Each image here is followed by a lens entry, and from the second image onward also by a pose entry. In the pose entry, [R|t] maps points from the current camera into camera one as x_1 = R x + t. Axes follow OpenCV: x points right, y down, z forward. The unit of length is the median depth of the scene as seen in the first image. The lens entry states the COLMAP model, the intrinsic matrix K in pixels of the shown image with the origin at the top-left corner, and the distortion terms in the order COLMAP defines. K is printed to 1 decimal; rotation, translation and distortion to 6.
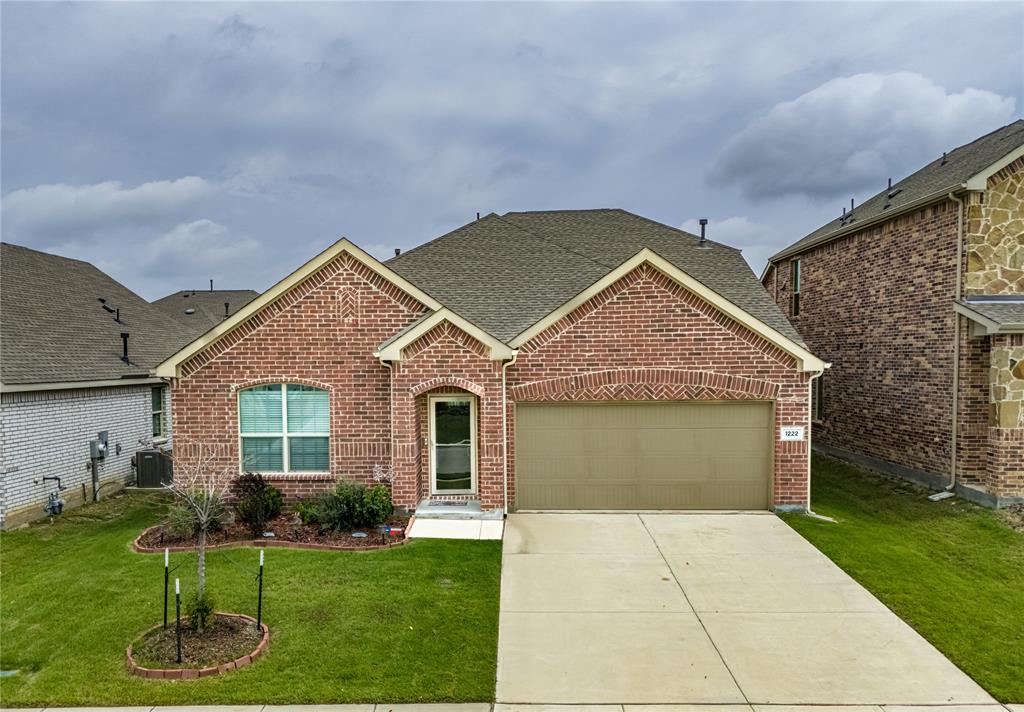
lens RADIAL K [[815.8, 0, 472.0], [0, 815.8, 411.9], [0, 0, 1]] dist [0.112251, -0.175732]
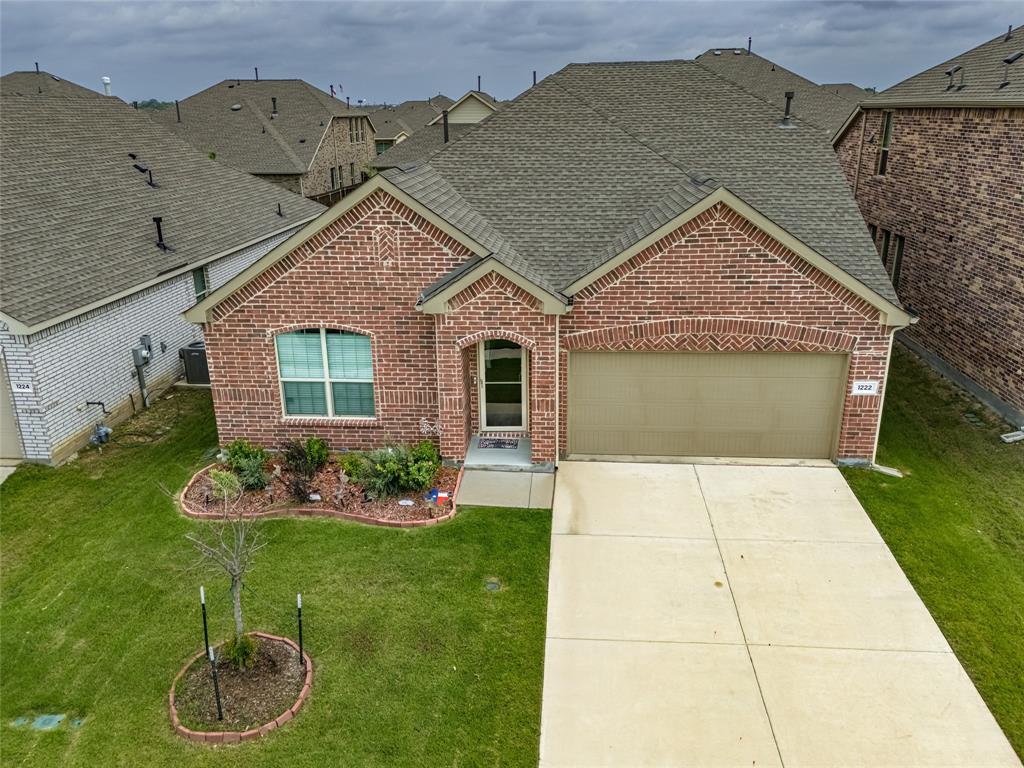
lens RADIAL K [[788.3, 0, 512.0], [0, 788.3, 384.0], [0, 0, 1]] dist [0.088861, -0.095650]
pose [[0.999651, 0.007407, -0.025370, 0.010844], [-0.000400, 0.964058, 0.265690, -0.217078], [0.026426, -0.265587, 0.963725, 0.119163]]
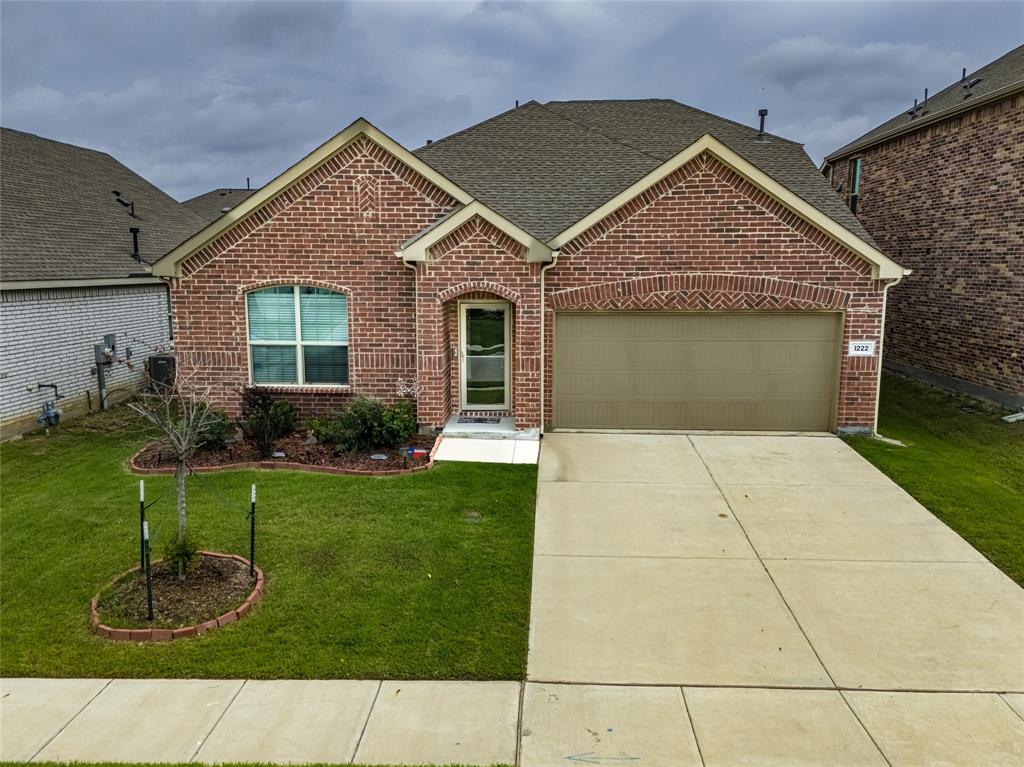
lens RADIAL K [[780.8, 0, 512.0], [0, 780.8, 383.5], [0, 0, 1]] dist [0.081642, -0.080912]
pose [[0.999925, 0.011954, 0.002577, 0.004776], [-0.012135, 0.996036, 0.088120, -0.006818], [-0.001513, -0.088145, 0.996107, 0.138888]]
